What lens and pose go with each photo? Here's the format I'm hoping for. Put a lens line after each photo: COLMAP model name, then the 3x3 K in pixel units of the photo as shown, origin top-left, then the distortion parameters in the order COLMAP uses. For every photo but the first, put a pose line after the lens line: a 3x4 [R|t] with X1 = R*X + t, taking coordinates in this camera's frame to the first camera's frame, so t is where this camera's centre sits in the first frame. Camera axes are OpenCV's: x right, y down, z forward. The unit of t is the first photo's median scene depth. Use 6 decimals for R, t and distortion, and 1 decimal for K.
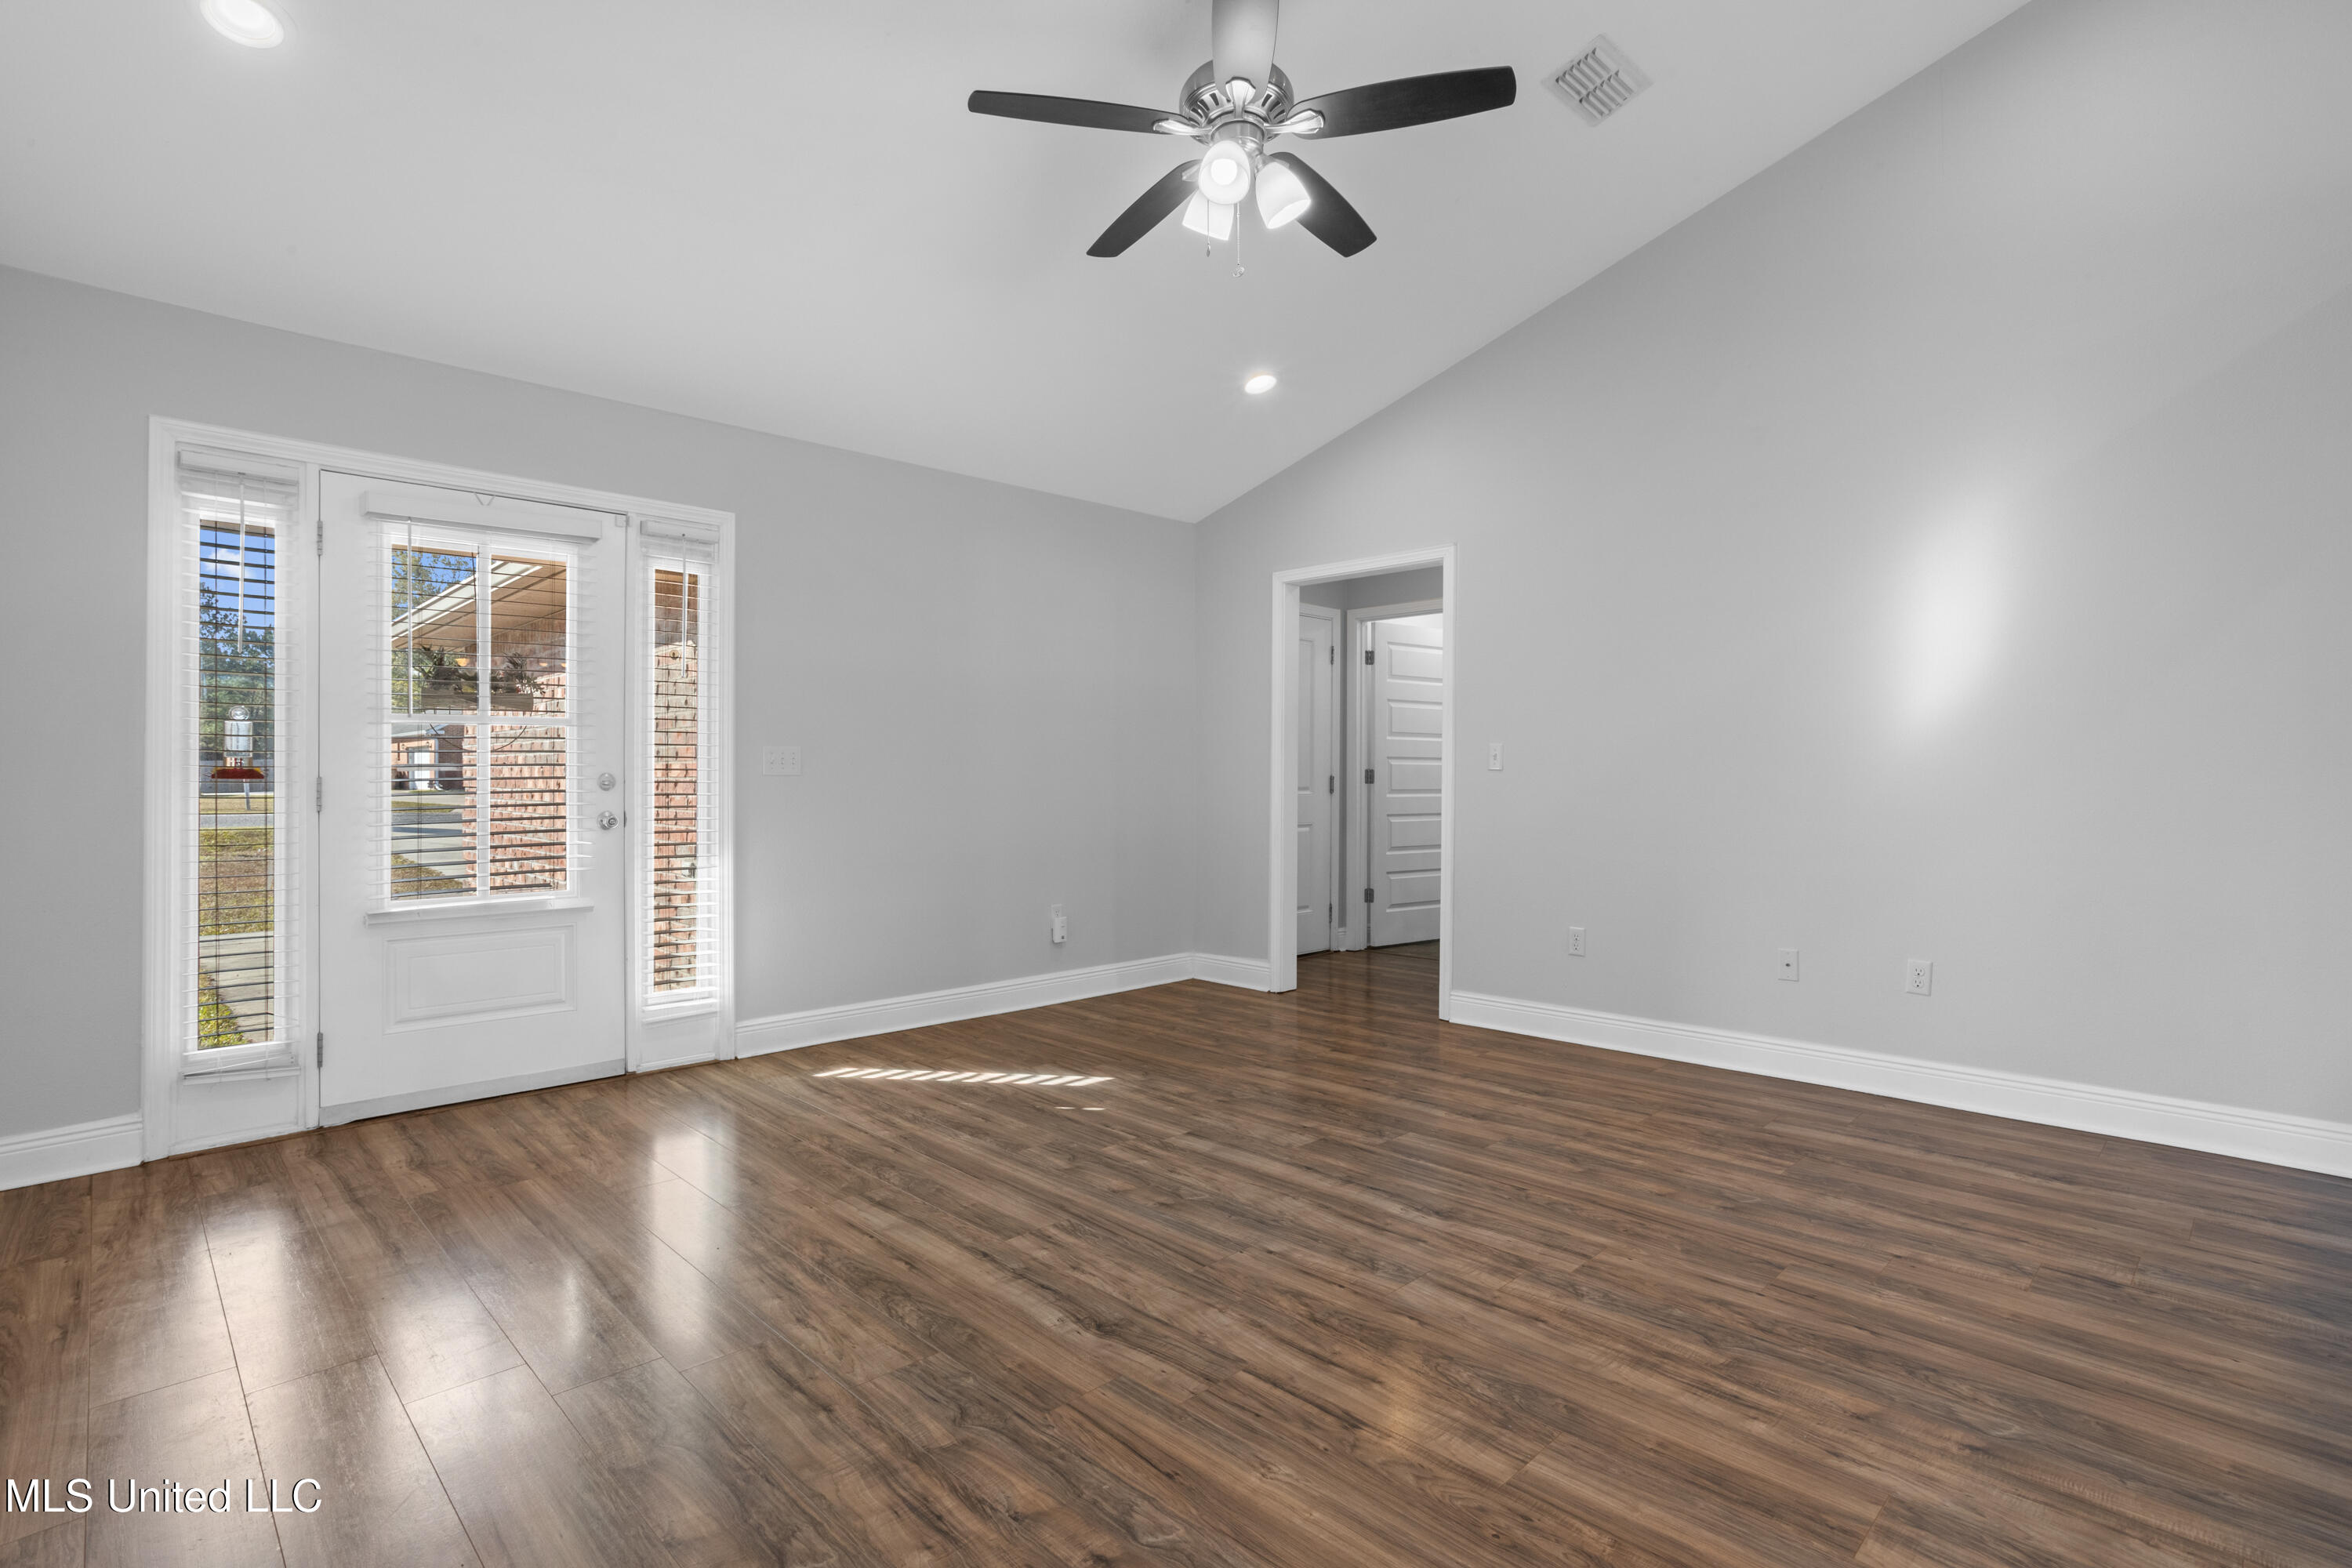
lens RADIAL K [[1125.9, 0, 1179.2], [0, 1125.9, 777.7], [0, 0, 1]] dist [-0.056904, 0.038229]
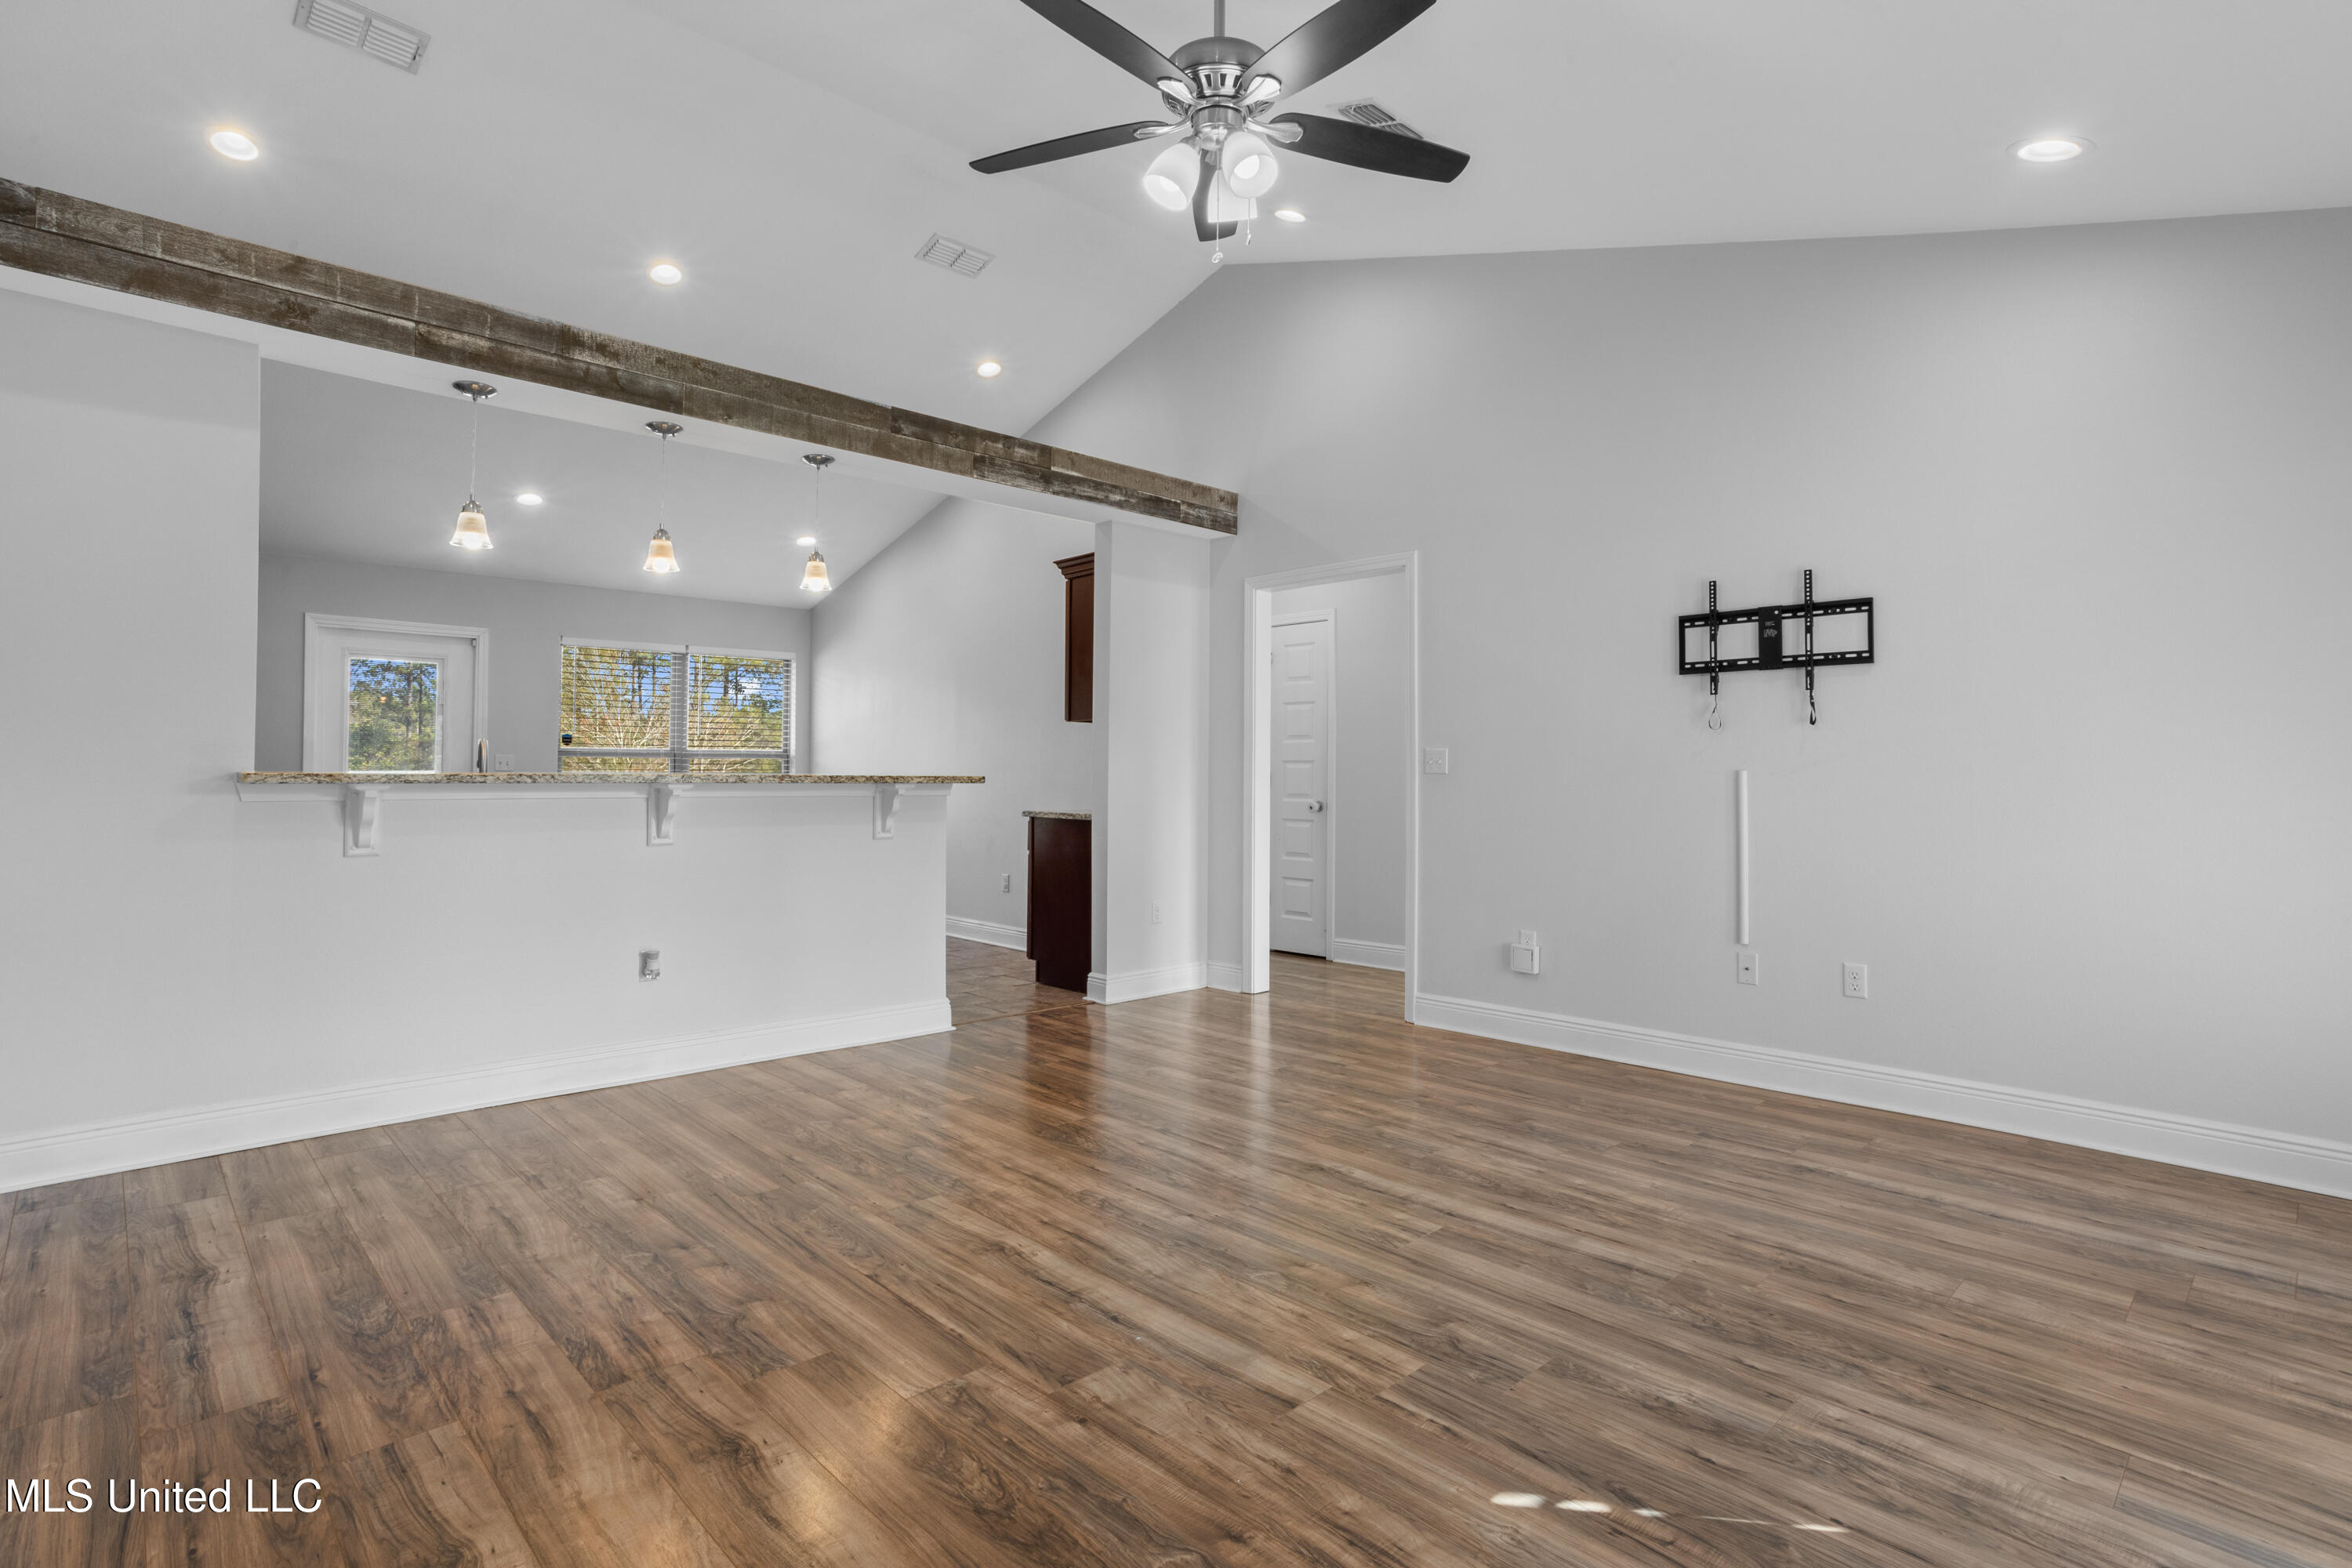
lens RADIAL K [[1140.5, 0, 1169.2], [0, 1140.5, 778.7], [0, 0, 1]] dist [-0.053077, 0.035200]
pose [[-0.999820, -0.001214, 0.018923, 0.070264], [-0.001185, 0.999998, 0.001544, -0.002148], [-0.018925, 0.001522, -0.999820, 1.808709]]
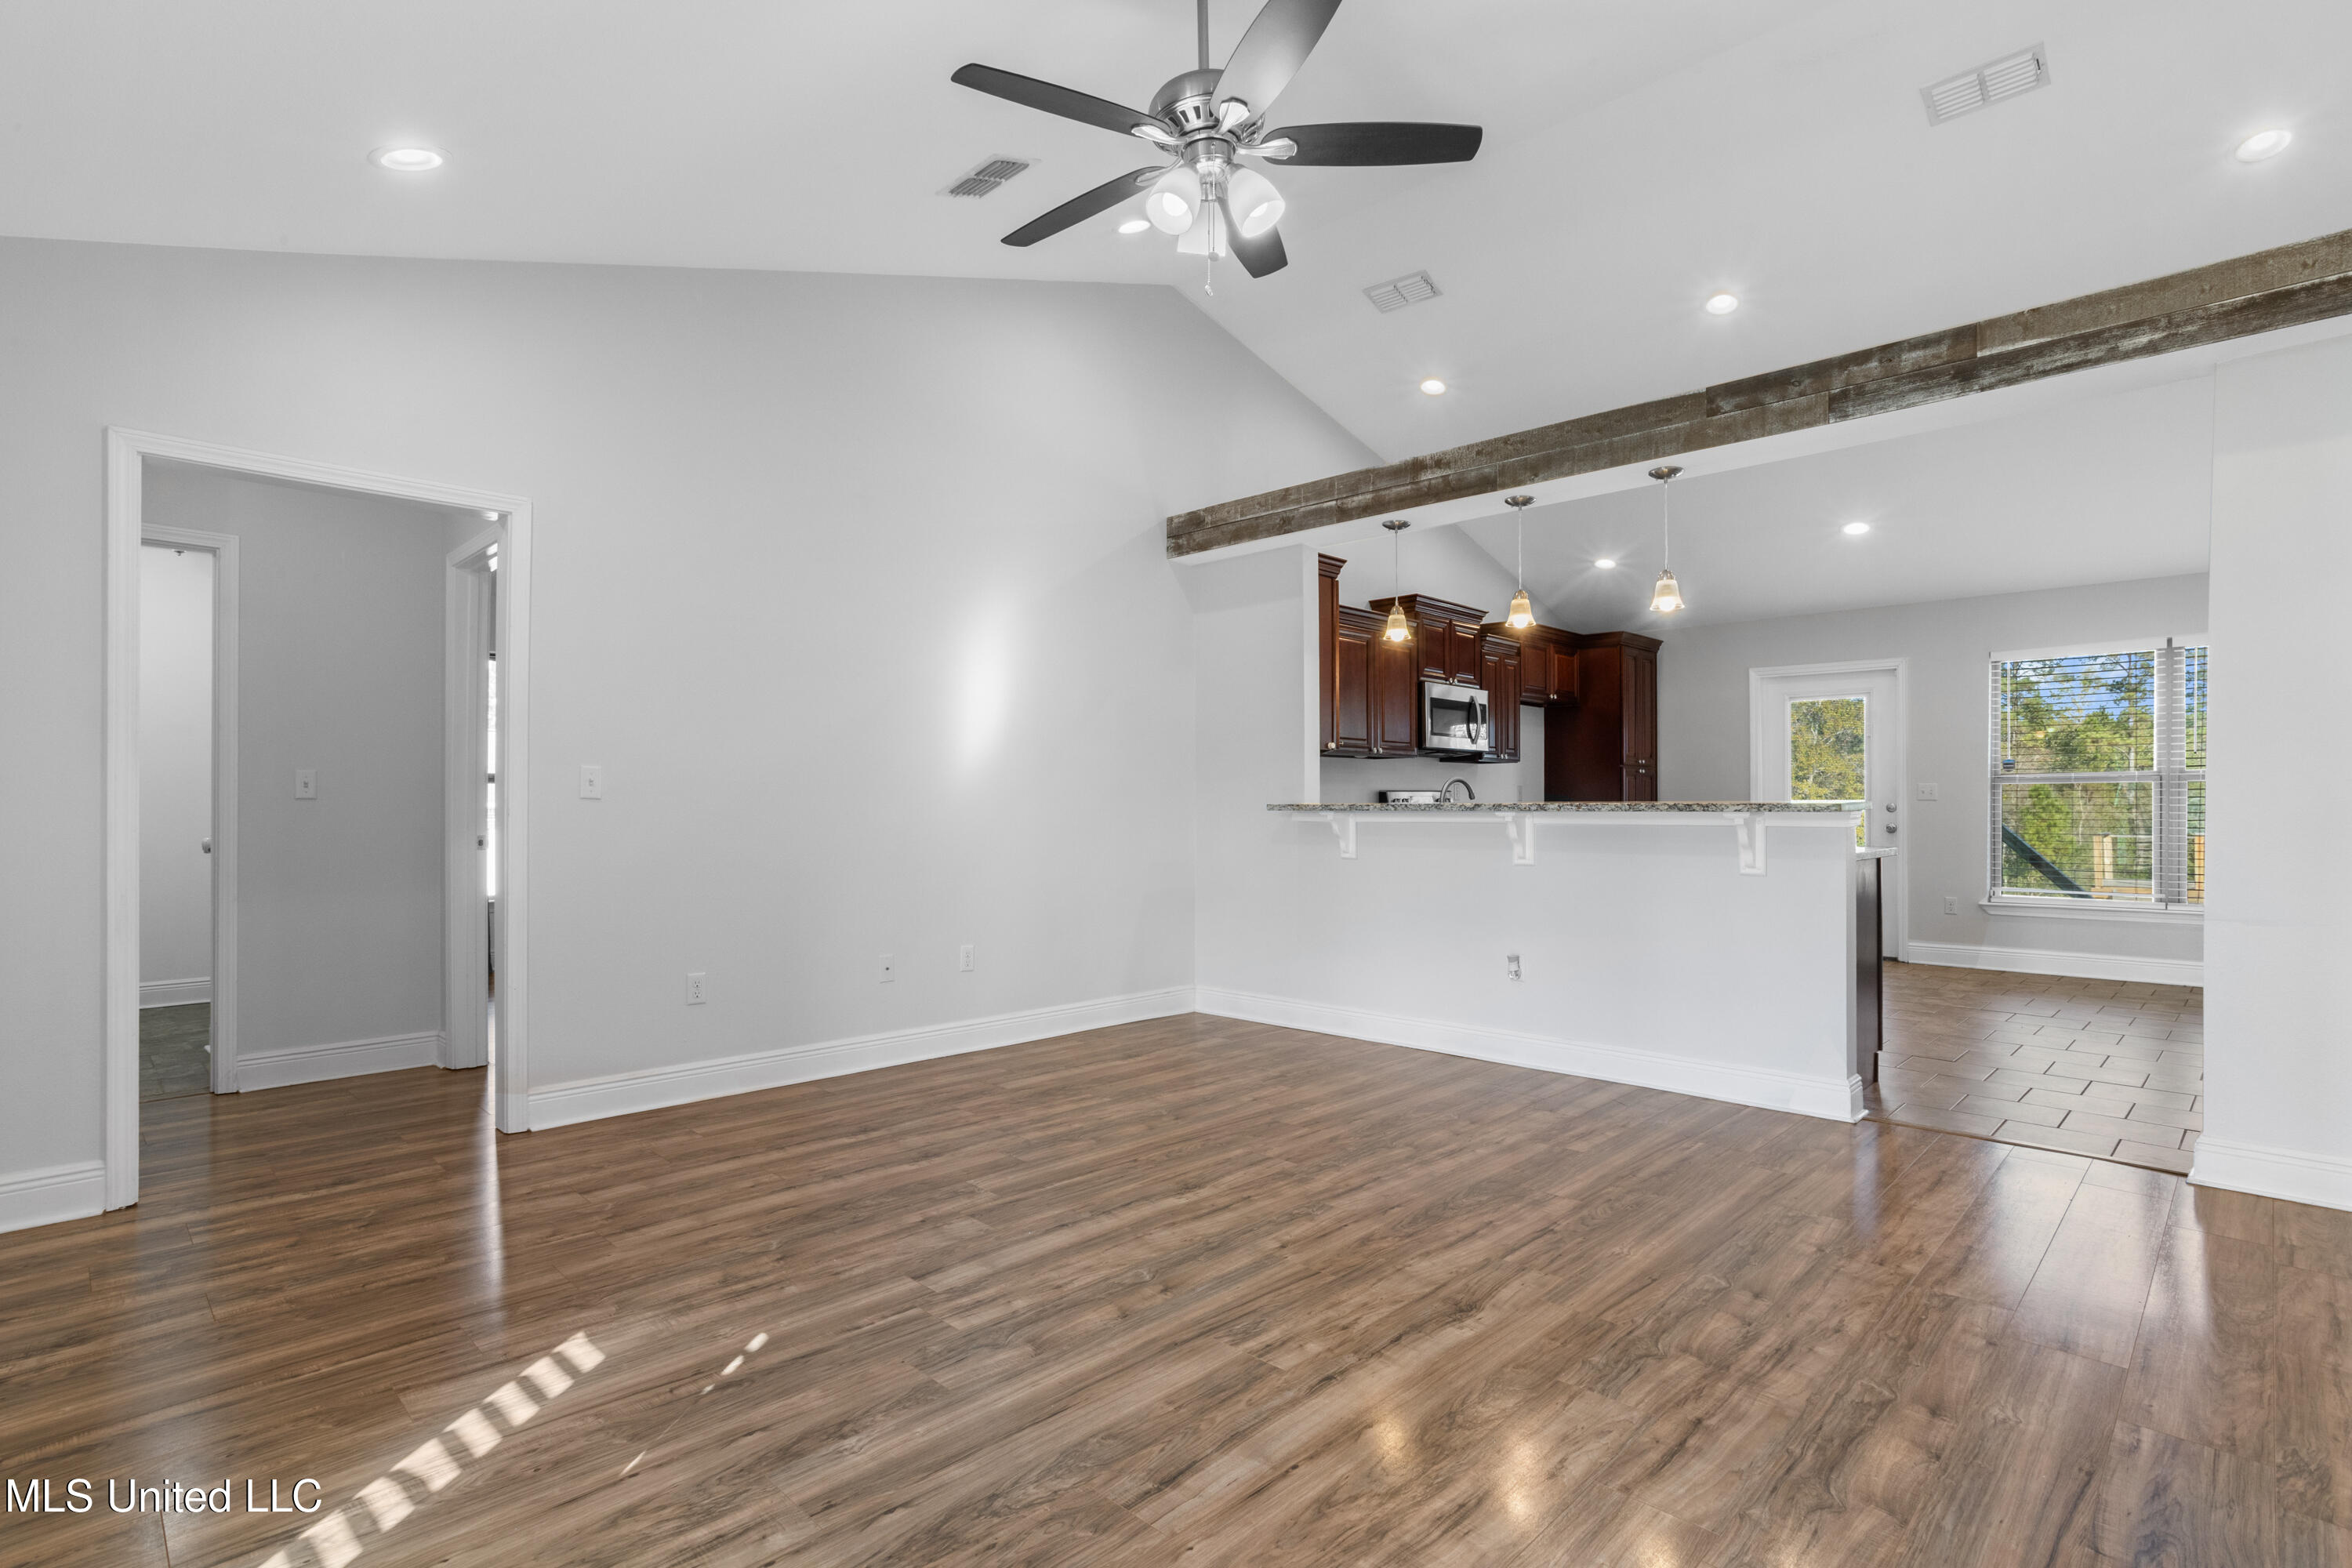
lens RADIAL K [[1140.5, 0, 1169.2], [0, 1140.5, 778.7], [0, 0, 1]] dist [-0.053077, 0.035200]
pose [[-0.010712, 0.026023, 0.999604, -0.874544], [0.002887, 0.999658, -0.025993, 0.002057], [-0.999938, 0.002608, -0.010783, 0.962429]]
